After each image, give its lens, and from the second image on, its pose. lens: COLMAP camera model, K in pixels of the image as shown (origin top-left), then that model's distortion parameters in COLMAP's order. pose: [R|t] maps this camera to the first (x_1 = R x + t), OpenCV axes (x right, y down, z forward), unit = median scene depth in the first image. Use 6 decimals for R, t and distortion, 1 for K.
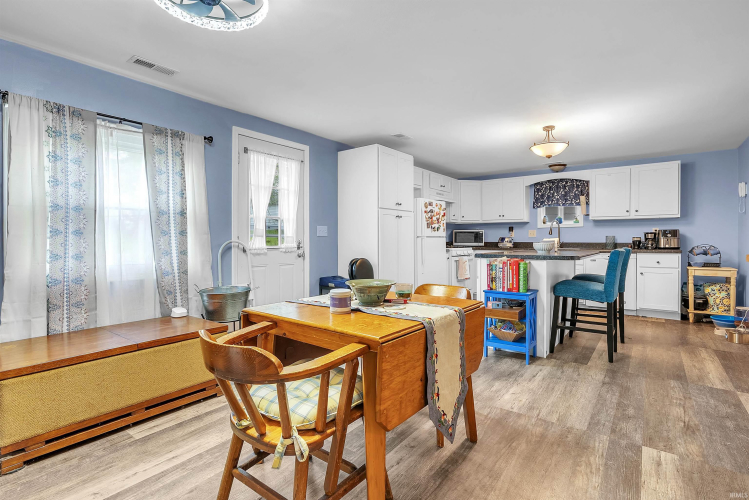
lens RADIAL K [[368.6, 0, 374.4], [0, 368.6, 240.6], [0, 0, 1]] dist [-0.001933, 0.000264]
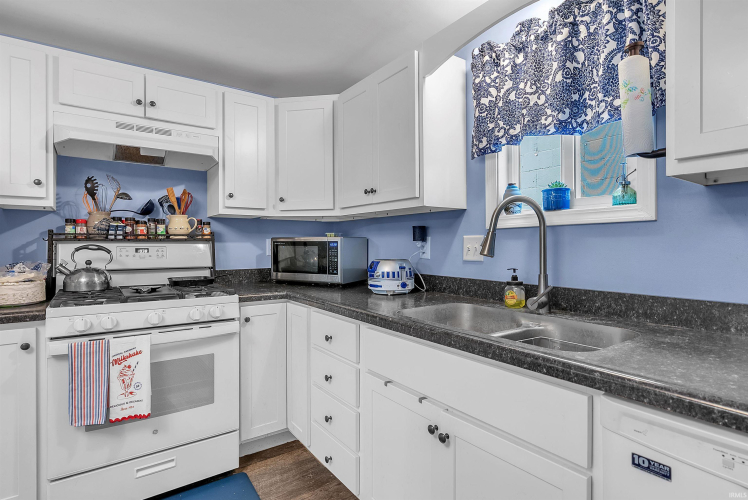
lens RADIAL K [[384.9, 0, 374.0], [0, 384.9, 250.0], [0, 0, 1]] dist [0.000158, 0.000073]
pose [[0.952733, 0.002487, -0.303799, 0.648757], [-0.000314, 0.999974, 0.007199, -0.029190], [0.303809, -0.006764, 0.952709, 0.996384]]
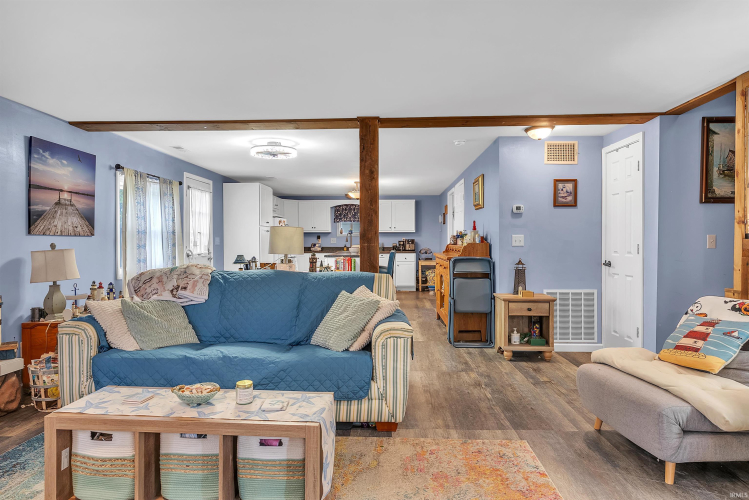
lens RADIAL K [[368.6, 0, 374.4], [0, 368.6, 240.6], [0, 0, 1]] dist [-0.001933, 0.000264]
pose [[0.832029, 0.002710, 0.554725, -0.317728], [0.001855, 0.999969, -0.007668, -0.012286], [-0.554729, 0.007409, 0.831998, -0.366514]]
